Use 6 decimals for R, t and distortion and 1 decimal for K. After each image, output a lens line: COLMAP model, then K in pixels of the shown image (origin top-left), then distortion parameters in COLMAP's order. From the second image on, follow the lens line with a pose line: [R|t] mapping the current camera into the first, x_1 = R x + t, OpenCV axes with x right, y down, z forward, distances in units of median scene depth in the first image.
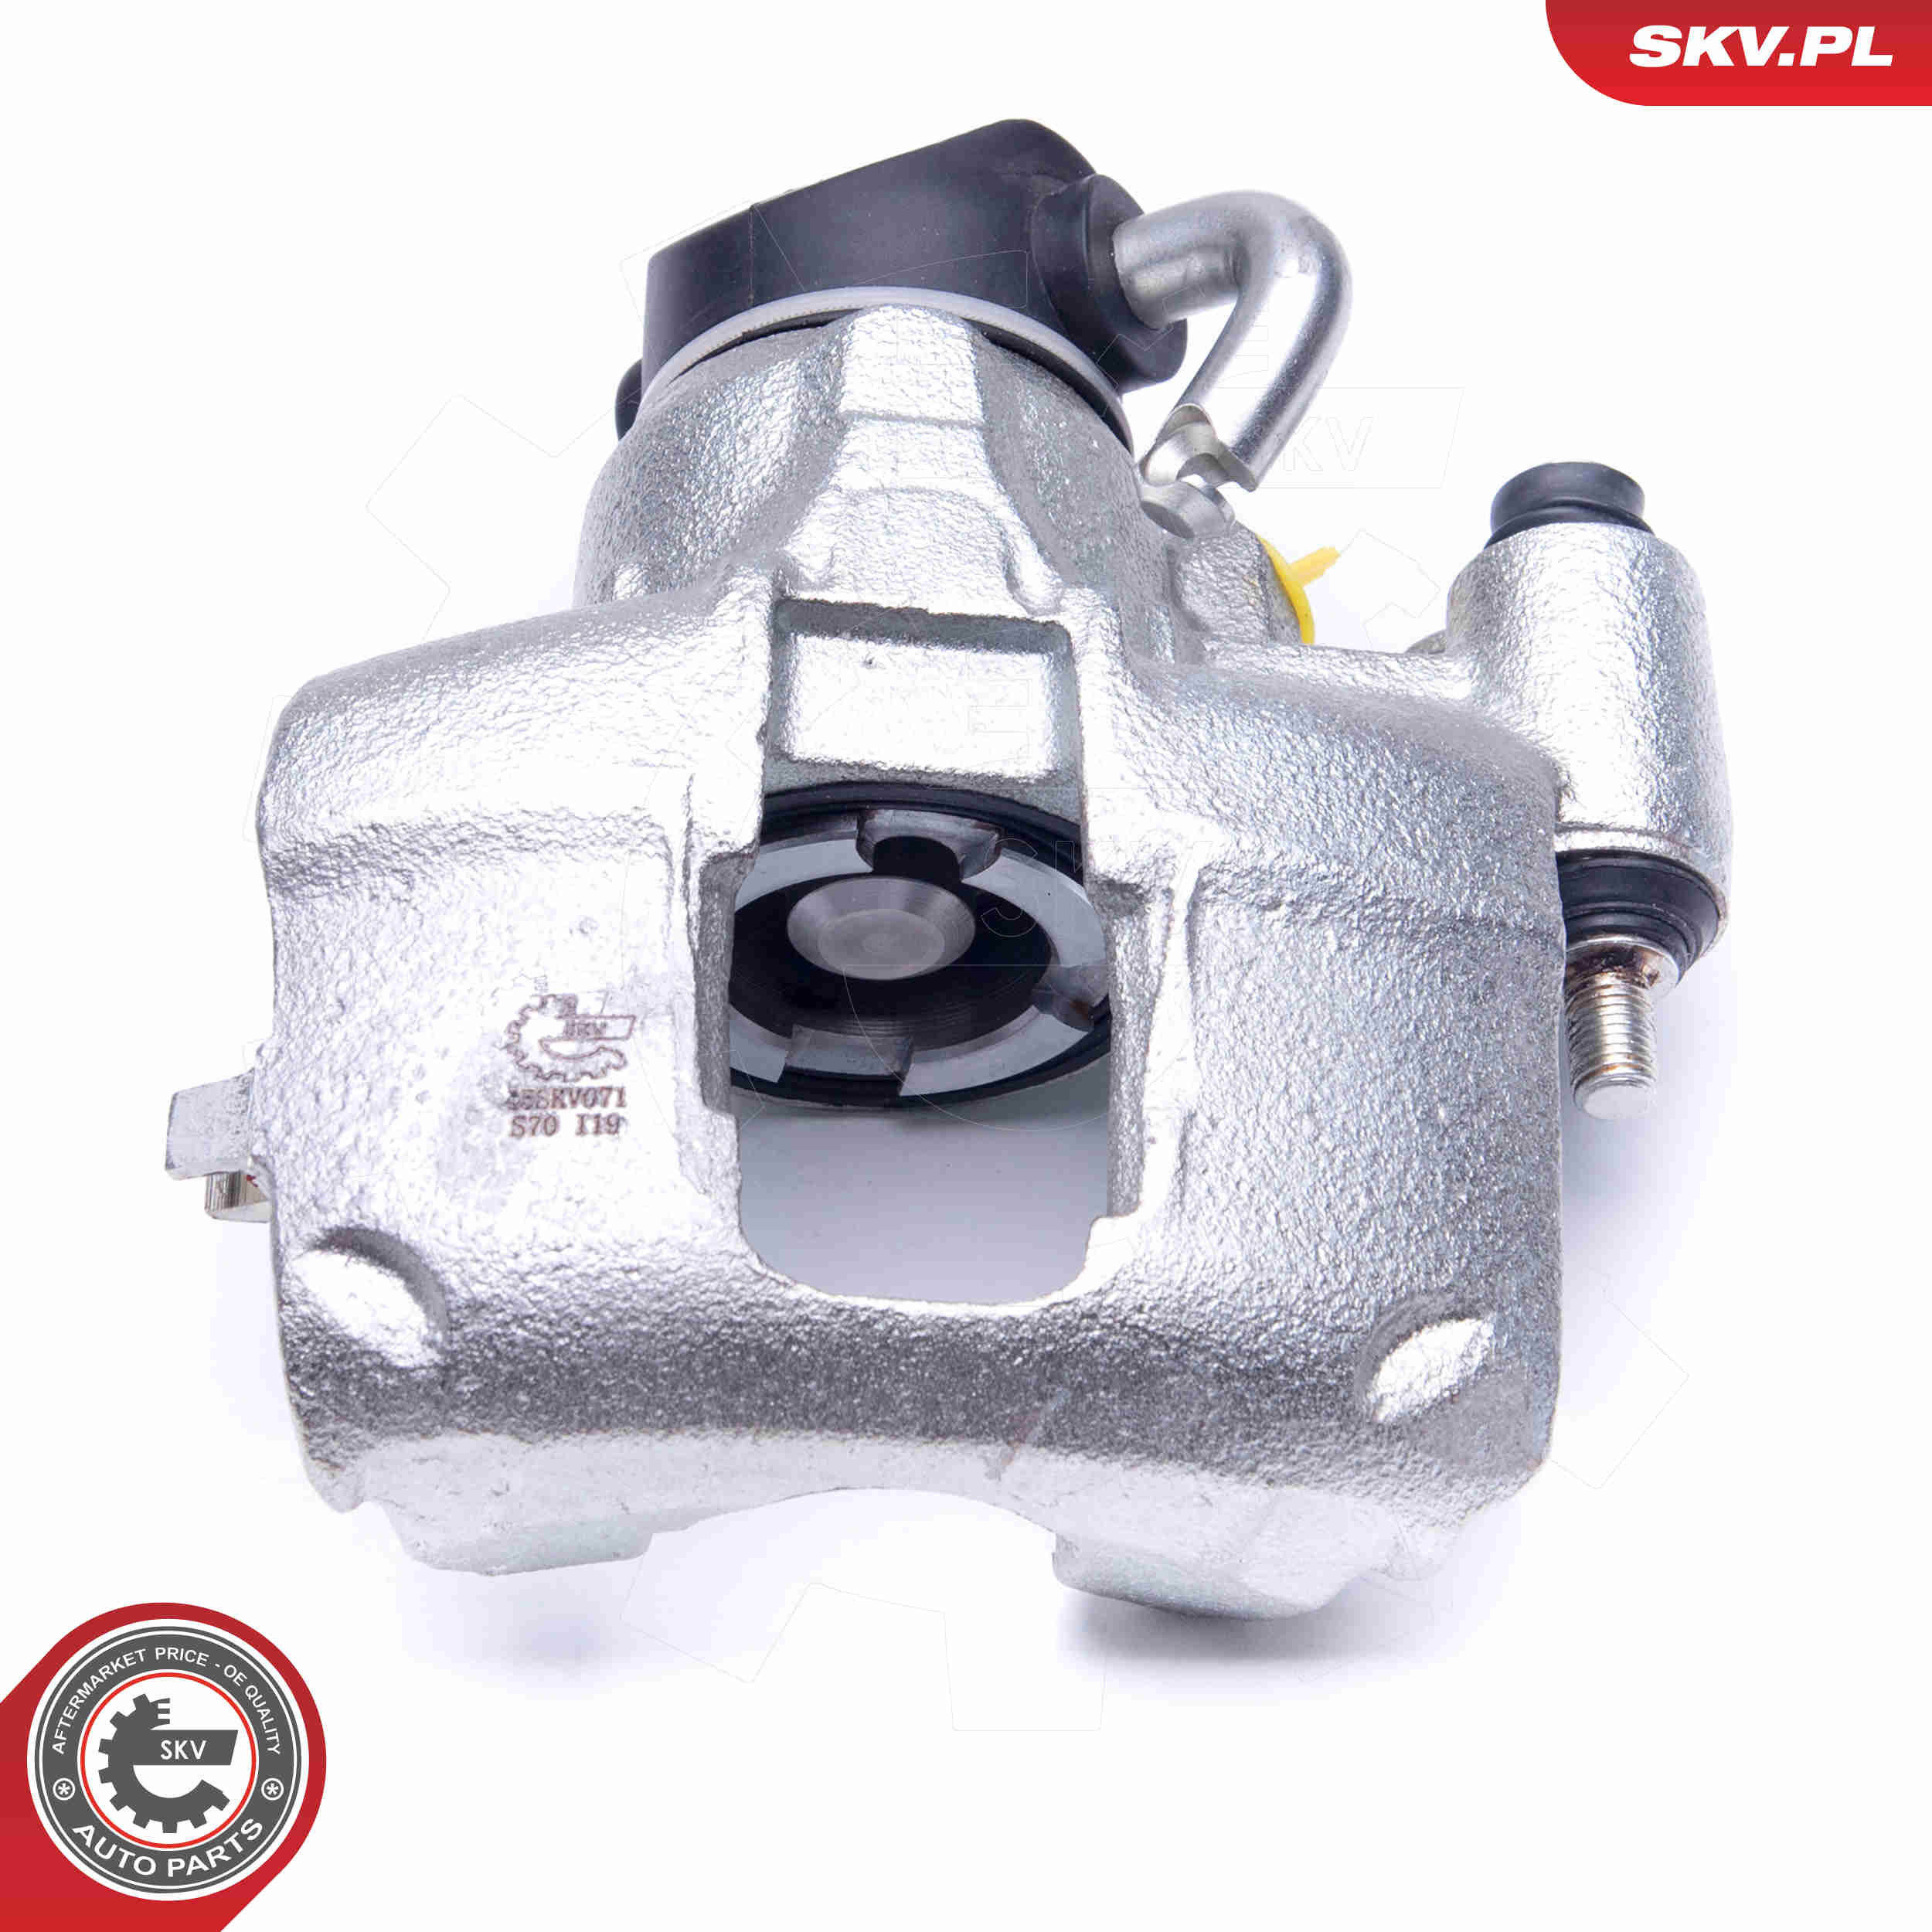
lens RADIAL K [[2859.4, 0, 960.0], [0, 2859.4, 966.2], [0, 0, 1]] dist [0.023268, 0.000000]
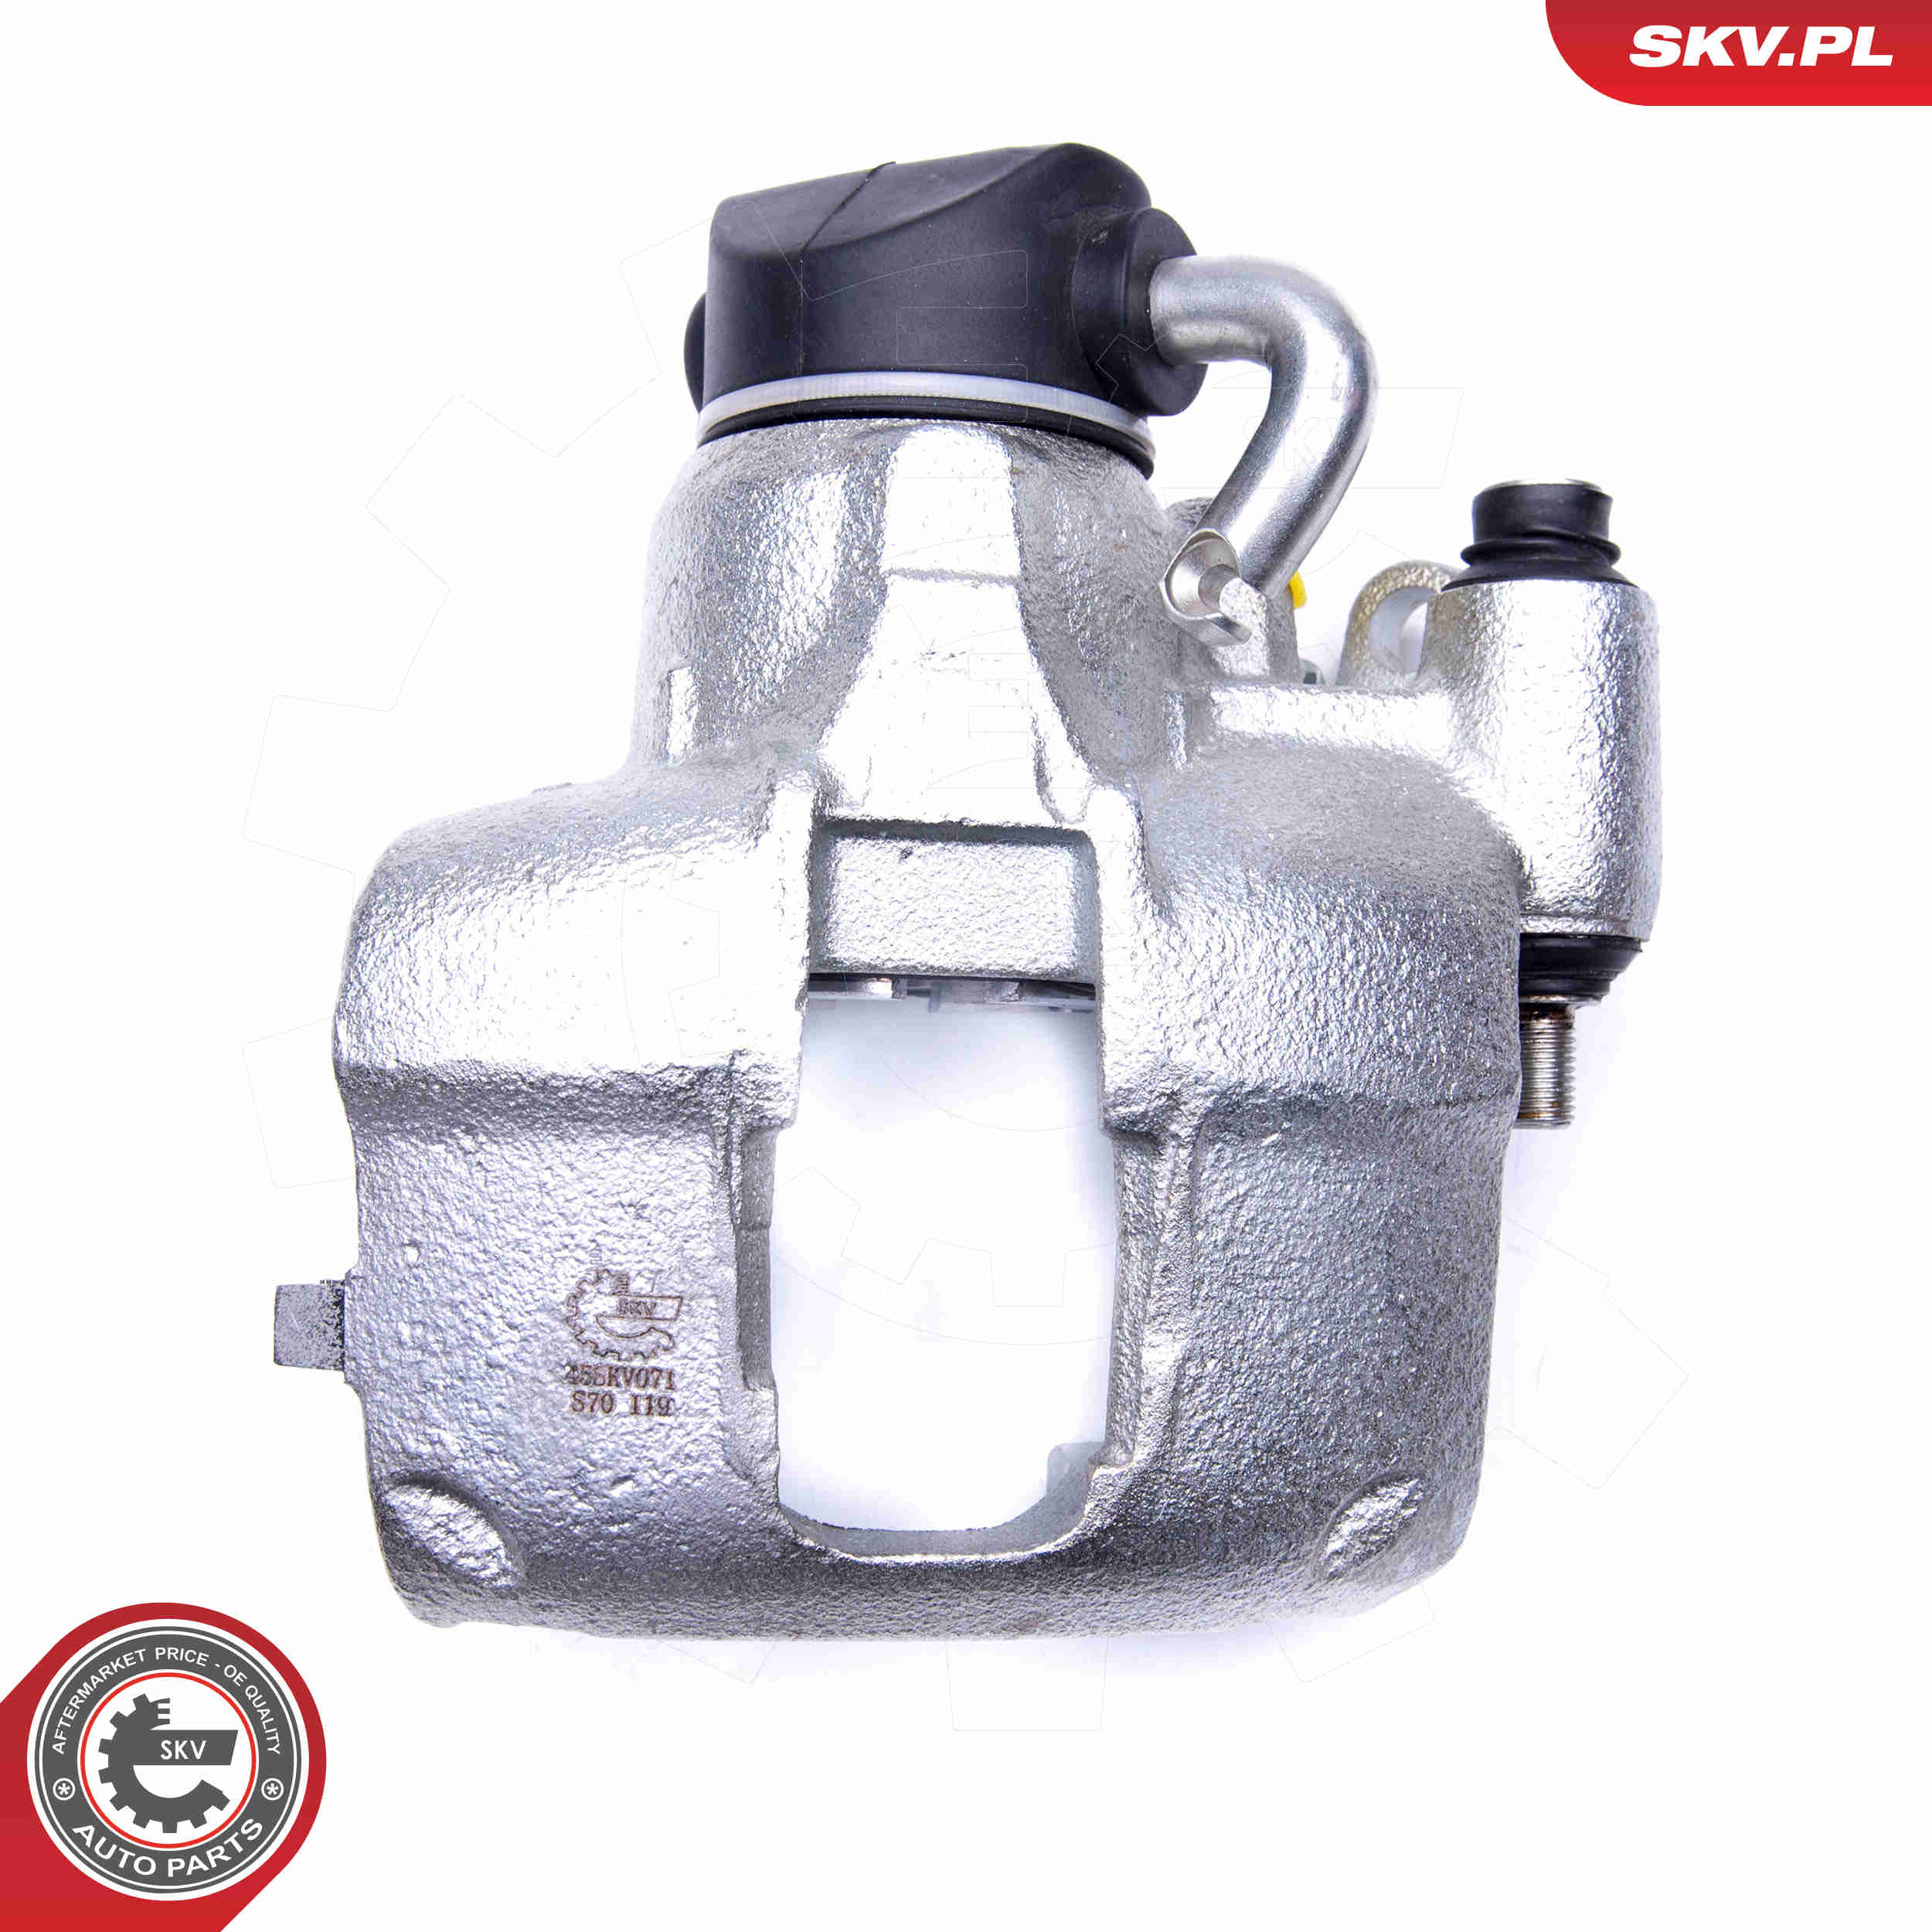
lens RADIAL K [[1920.9, 0, 977.3], [0, 1920.9, 966.1], [0, 0, 1]] dist [-0.022837, 0.000000]
pose [[0.999619, 0.027054, 0.005381, -0.008157], [-0.027260, 0.939069, 0.342645, -0.338962], [0.004217, -0.342661, 0.939450, 0.340543]]
